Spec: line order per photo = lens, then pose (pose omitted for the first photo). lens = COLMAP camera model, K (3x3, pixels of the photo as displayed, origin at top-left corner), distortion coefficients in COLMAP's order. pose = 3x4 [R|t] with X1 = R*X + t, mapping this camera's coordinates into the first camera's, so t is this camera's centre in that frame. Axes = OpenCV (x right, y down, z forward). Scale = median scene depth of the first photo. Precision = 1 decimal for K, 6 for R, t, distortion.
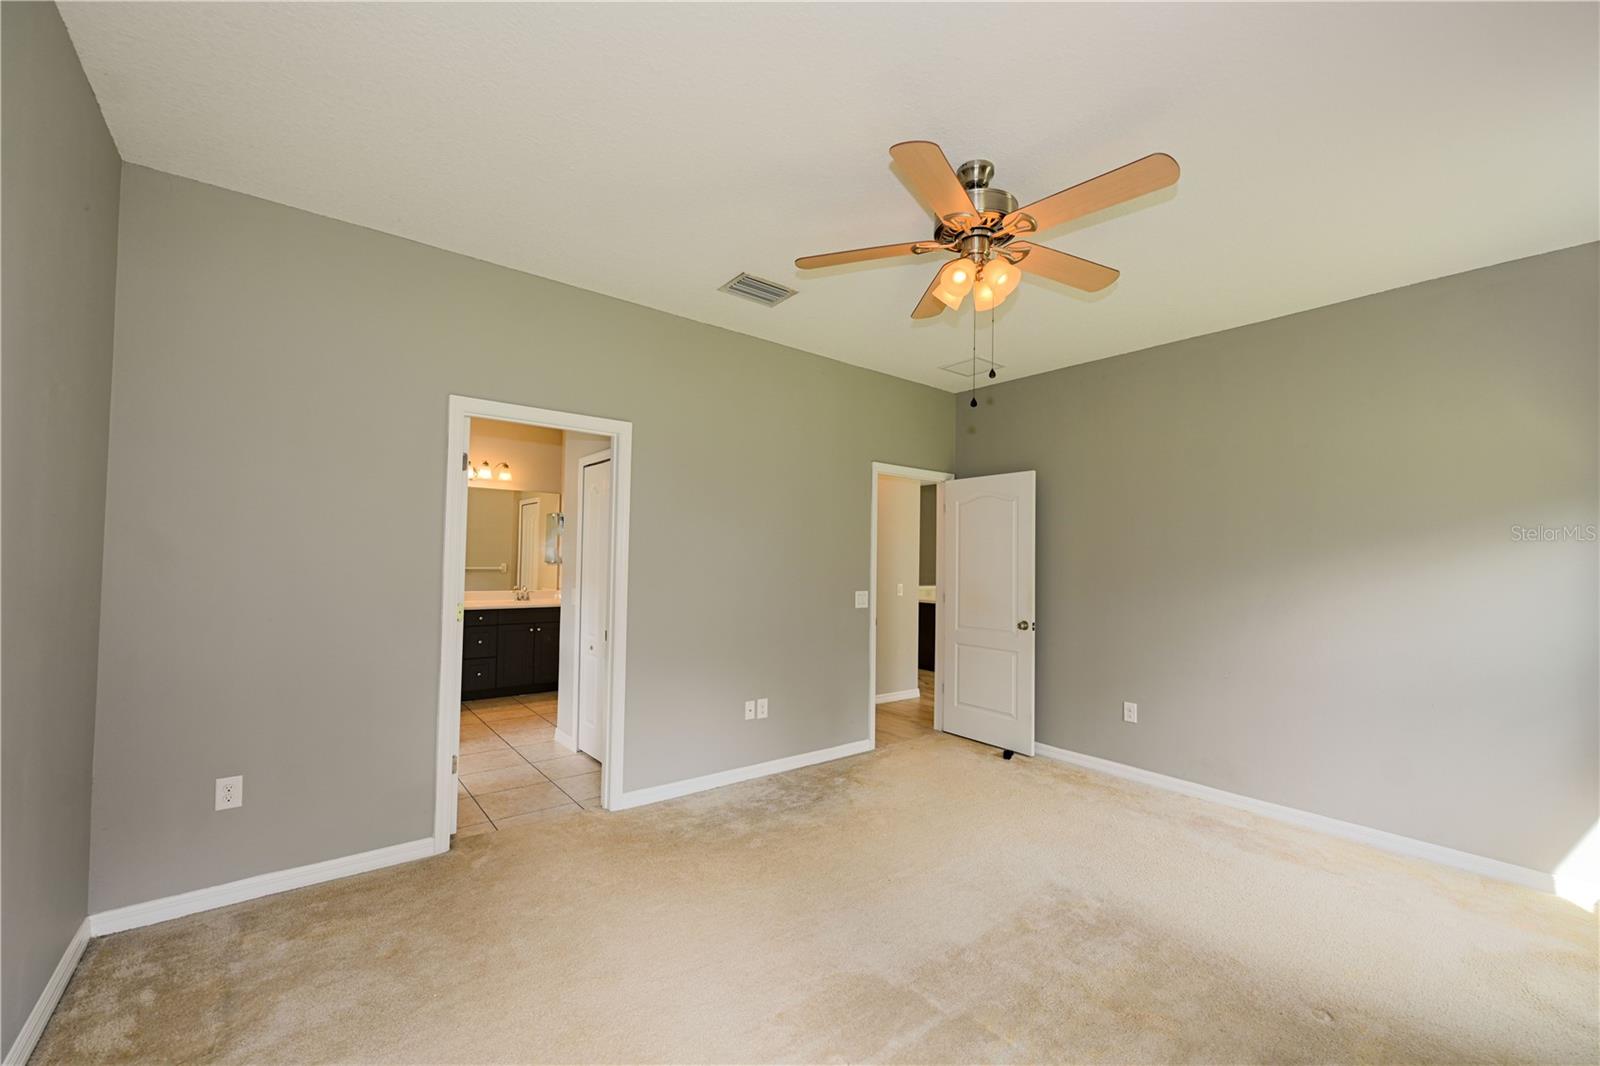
lens RADIAL K [[641.6, 0, 802.6], [0, 641.6, 541.8], [0, 0, 1]] dist [0.000444, 0.000019]
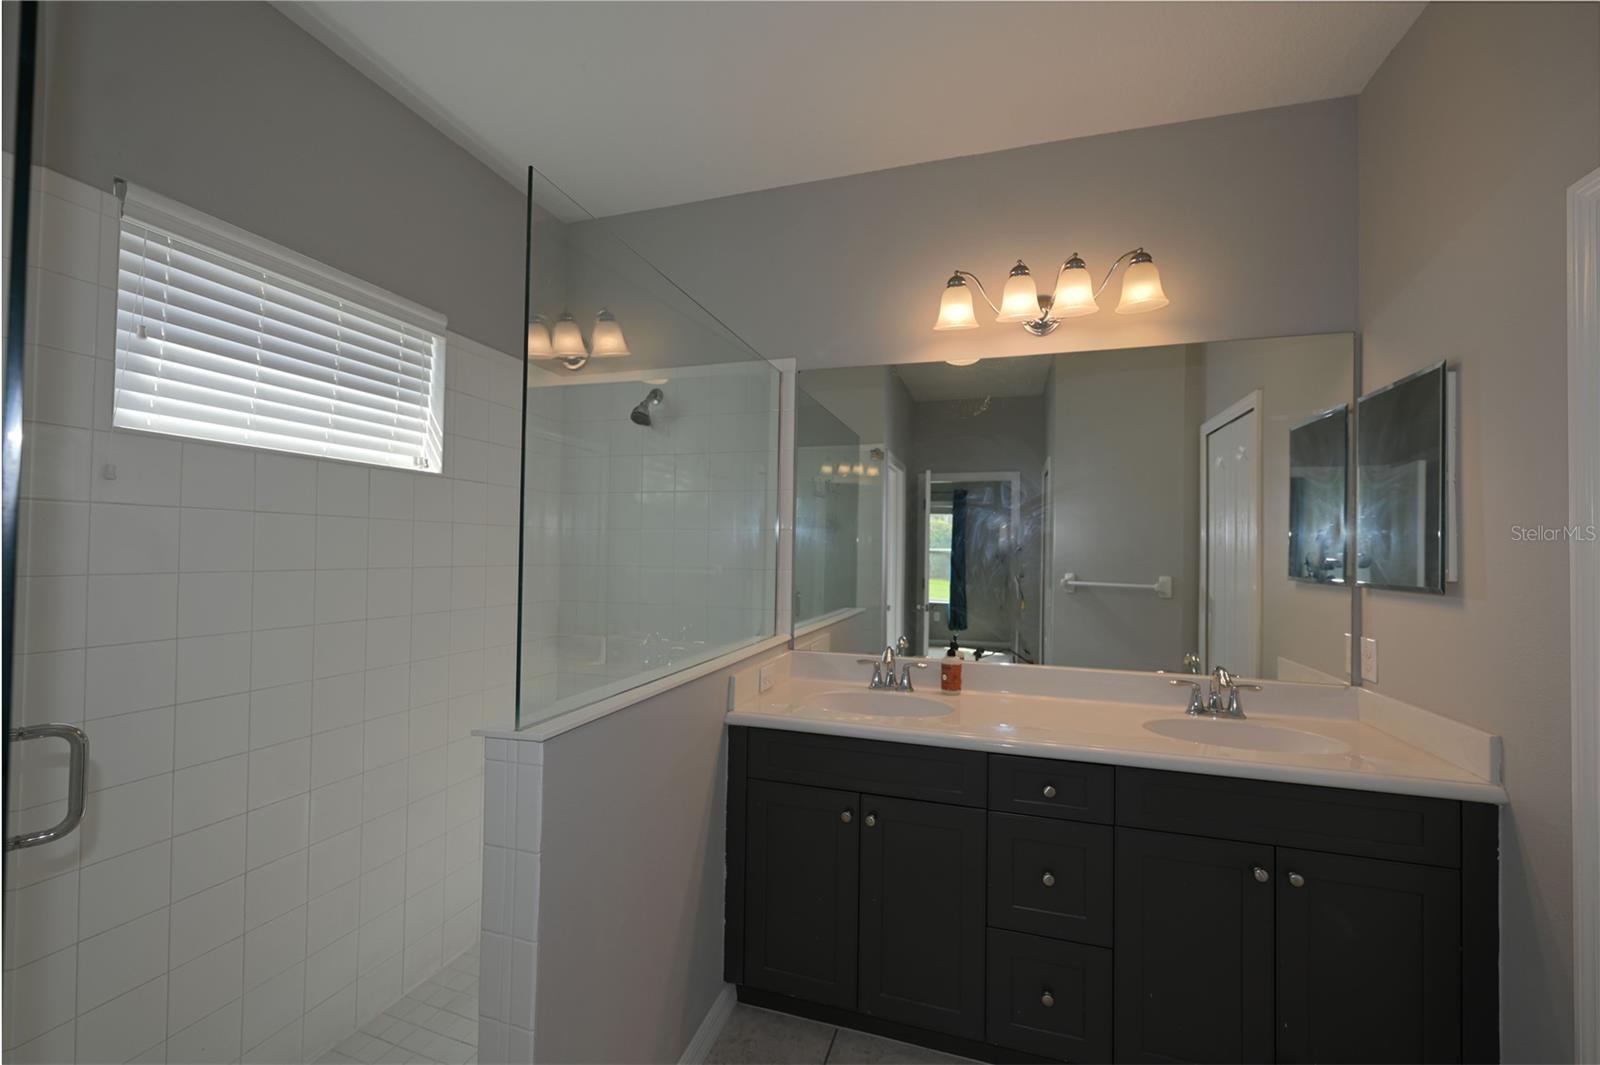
lens RADIAL K [[641.6, 0, 802.6], [0, 641.6, 541.3], [0, 0, 1]] dist [0.000444, 0.000019]
pose [[0.556705, -0.020124, -0.830466, -0.301691], [0.016301, 0.999779, -0.013300, 0.015241], [0.830550, -0.006133, 0.556910, 0.693676]]
